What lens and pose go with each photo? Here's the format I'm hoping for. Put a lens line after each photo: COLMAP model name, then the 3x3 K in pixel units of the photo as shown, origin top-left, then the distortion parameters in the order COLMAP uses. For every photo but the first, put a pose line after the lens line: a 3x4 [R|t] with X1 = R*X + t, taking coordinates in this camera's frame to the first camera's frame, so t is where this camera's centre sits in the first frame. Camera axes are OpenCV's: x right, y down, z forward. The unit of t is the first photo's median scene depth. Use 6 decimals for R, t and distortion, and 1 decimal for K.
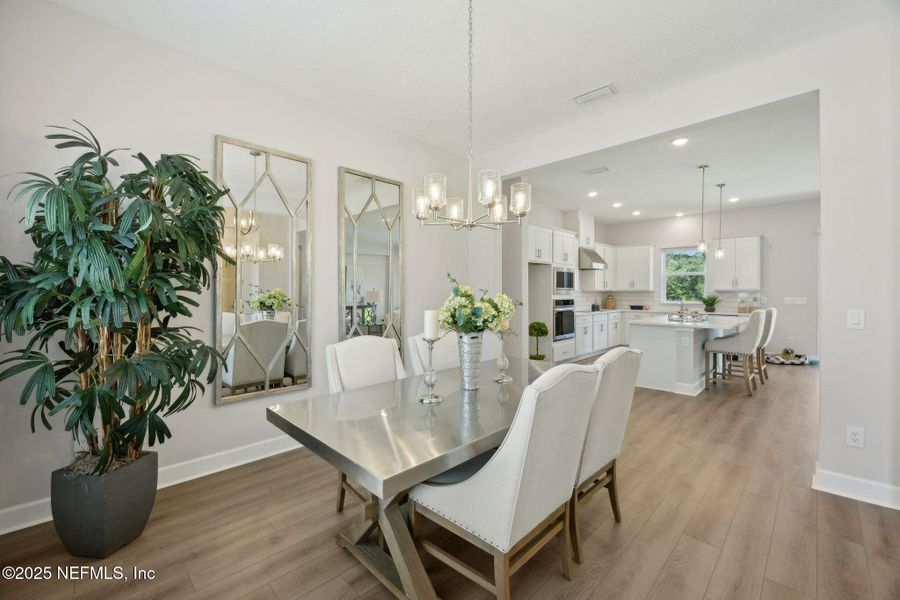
lens RADIAL K [[365.8, 0, 459.2], [0, 365.8, 293.8], [0, 0, 1]] dist [-0.001825, -0.000065]
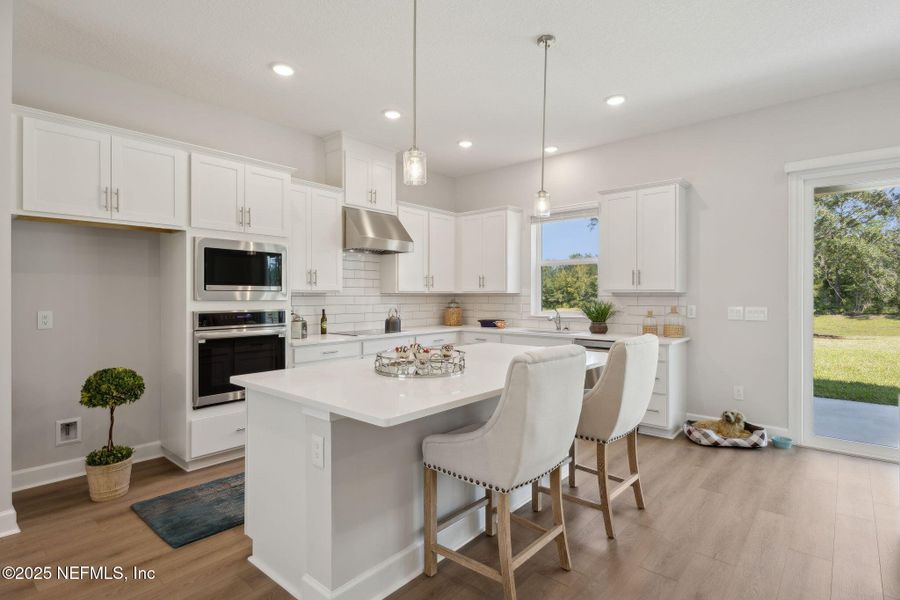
lens RADIAL K [[448.4, 0, 450.9], [0, 448.4, 294.3], [0, 0, 1]] dist [0.019094, -0.000604]
pose [[0.998401, 0.000552, 0.056519, 0.494172], [-0.000071, 0.999964, -0.008517, -0.000963], [-0.056522, 0.008499, 0.998365, 0.418447]]
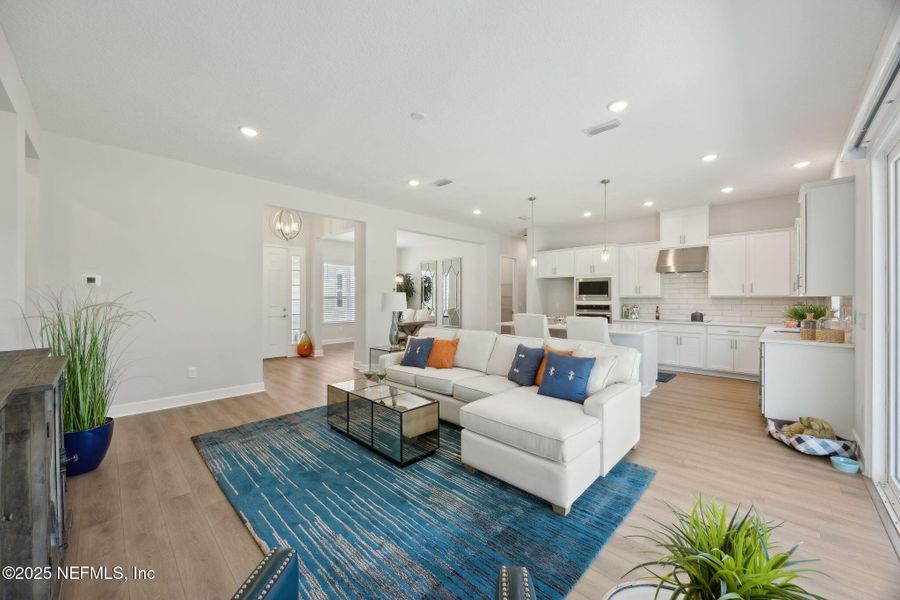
lens RADIAL K [[340.0, 0, 447.6], [0, 340.0, 301.1], [0, 0, 1]] dist [-0.000403, 0.012072]
pose [[-0.007788, 0.009126, -0.999928, 1.341635], [-0.005685, 0.999942, 0.009170, -0.003635], [0.999954, 0.005756, -0.007736, 0.522783]]
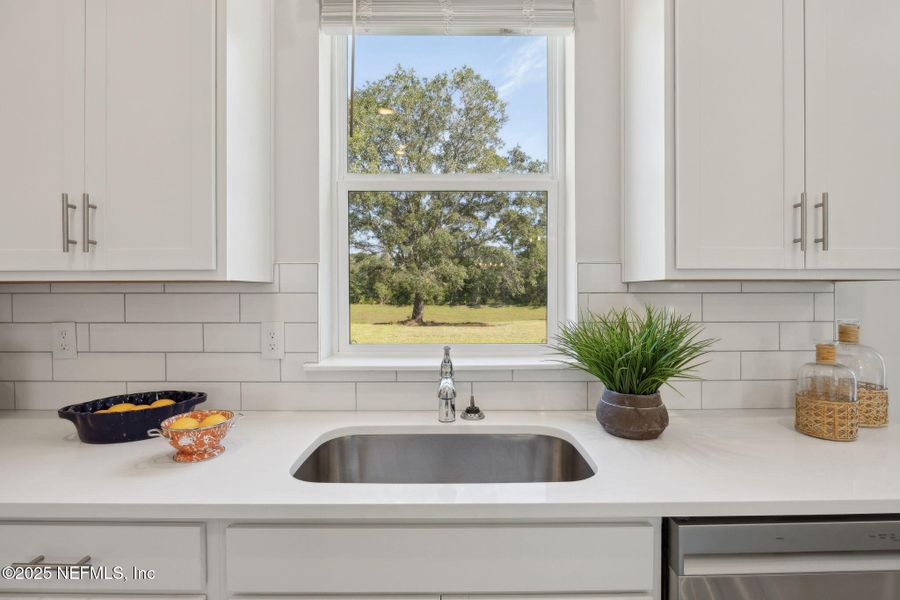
lens RADIAL K [[425.1, 0, 449.8], [0, 425.1, 290.9], [0, 0, 1]] dist [-0.001007, 0.000205]
pose [[0.725086, -0.000626, 0.688658, 0.592248], [0.005927, 0.999968, -0.005332, -0.004330], [-0.688633, 0.007948, 0.725067, 1.050223]]
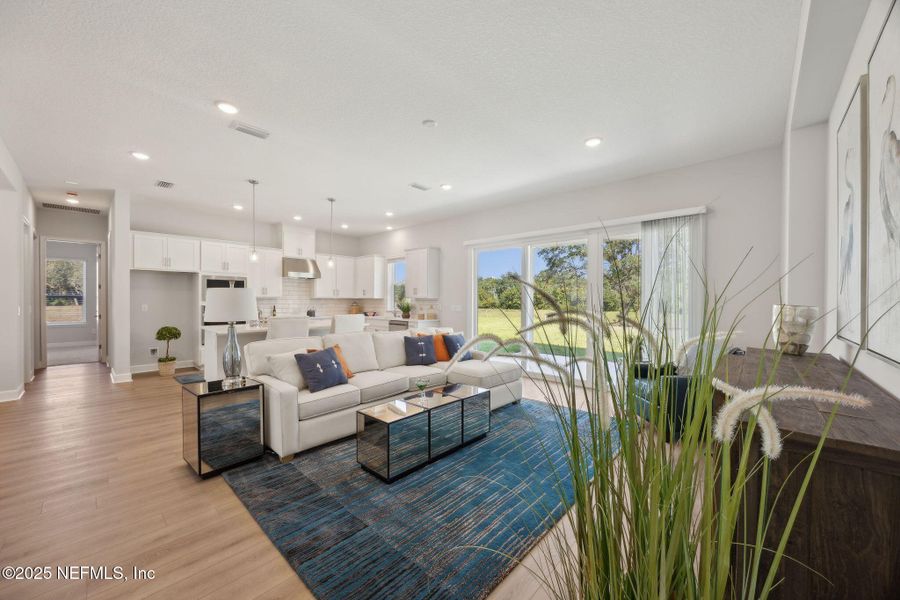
lens RADIAL K [[340.0, 0, 447.6], [0, 340.0, 301.1], [0, 0, 1]] dist [-0.000403, 0.012072]
pose [[0.999795, 0.004696, 0.019702, 0.888662], [-0.004635, 0.999984, -0.003142, 0.002419], [-0.019717, 0.003050, 0.999801, -0.011343]]
